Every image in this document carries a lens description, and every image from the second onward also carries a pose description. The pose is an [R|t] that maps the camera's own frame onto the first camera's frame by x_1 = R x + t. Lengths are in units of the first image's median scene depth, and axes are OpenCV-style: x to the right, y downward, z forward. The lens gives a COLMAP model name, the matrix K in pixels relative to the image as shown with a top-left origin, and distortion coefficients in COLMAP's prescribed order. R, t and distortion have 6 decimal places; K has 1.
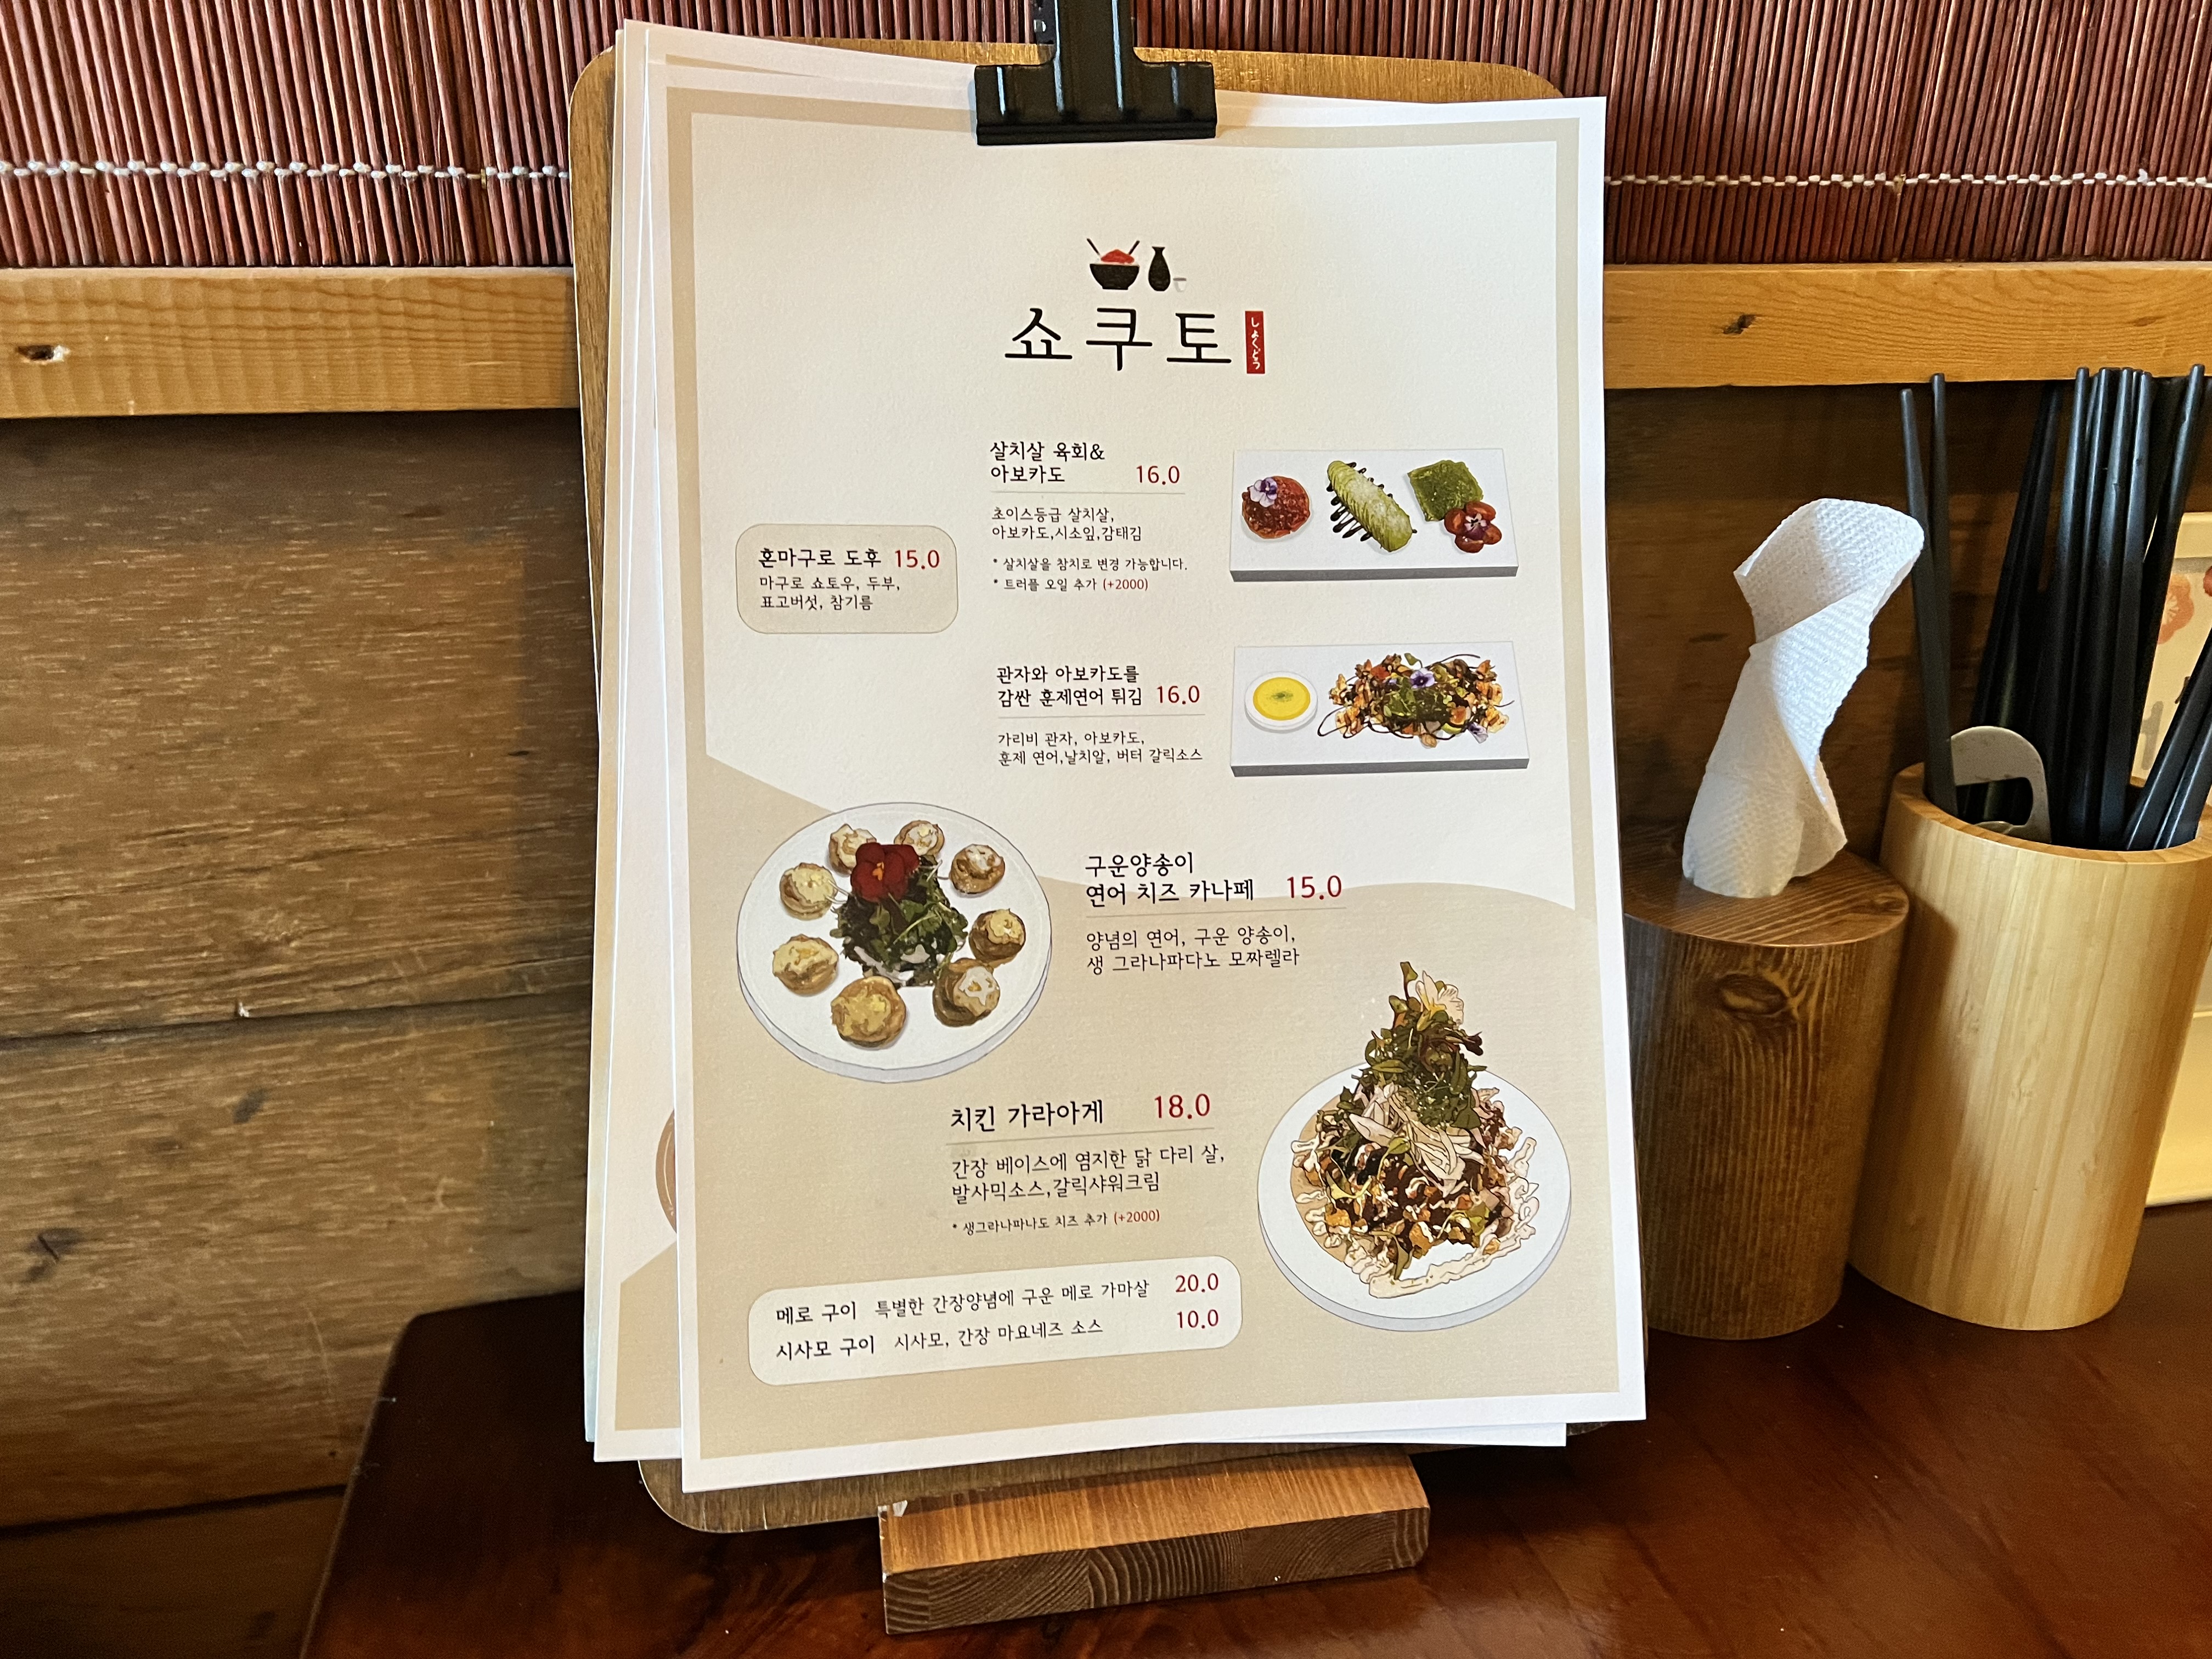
lens RADIAL K [[1637.9, 0, 1090.8], [0, 1637.9, 804.9], [0, 0, 1]] dist [0.044691, -0.051974]
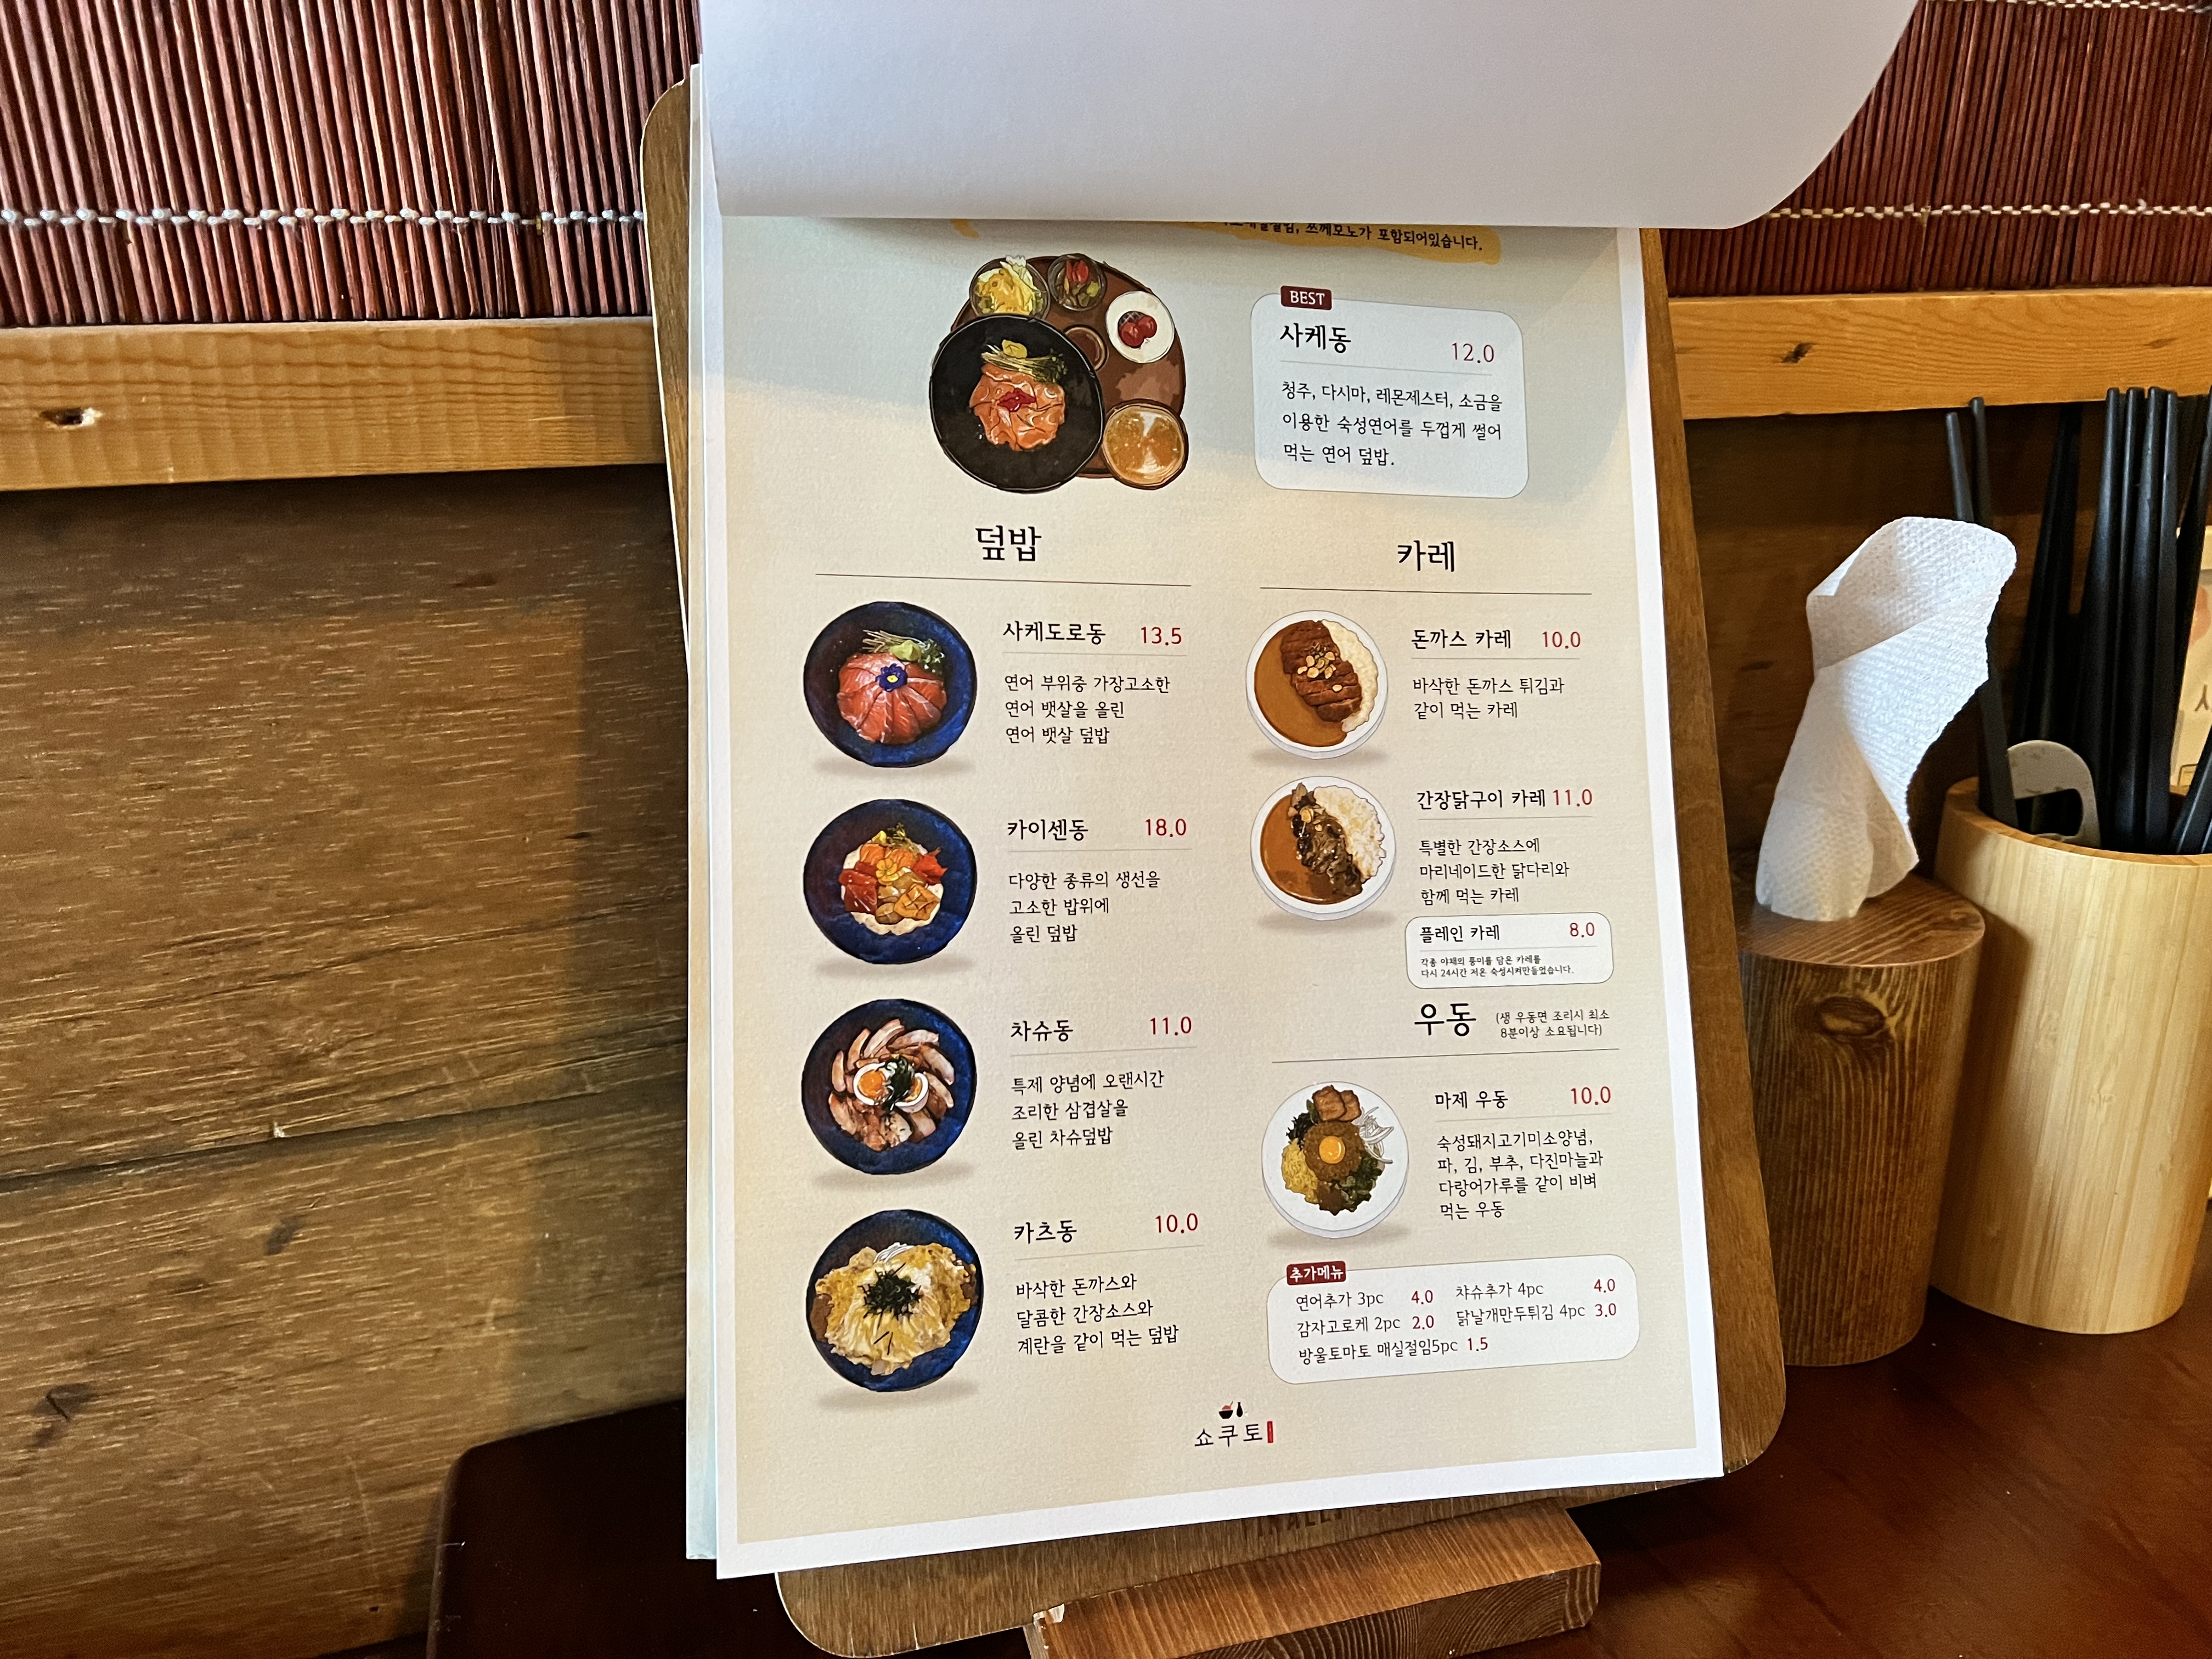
lens RADIAL K [[1636.4, 0, 1110.3], [0, 1636.4, 832.9], [0, 0, 1]] dist [0.042239, -0.050177]
pose [[0.994657, -0.048465, 0.091148, -0.128935], [0.050845, 0.998419, -0.023982, 0.004856], [-0.089841, 0.028488, 0.995549, 0.041226]]
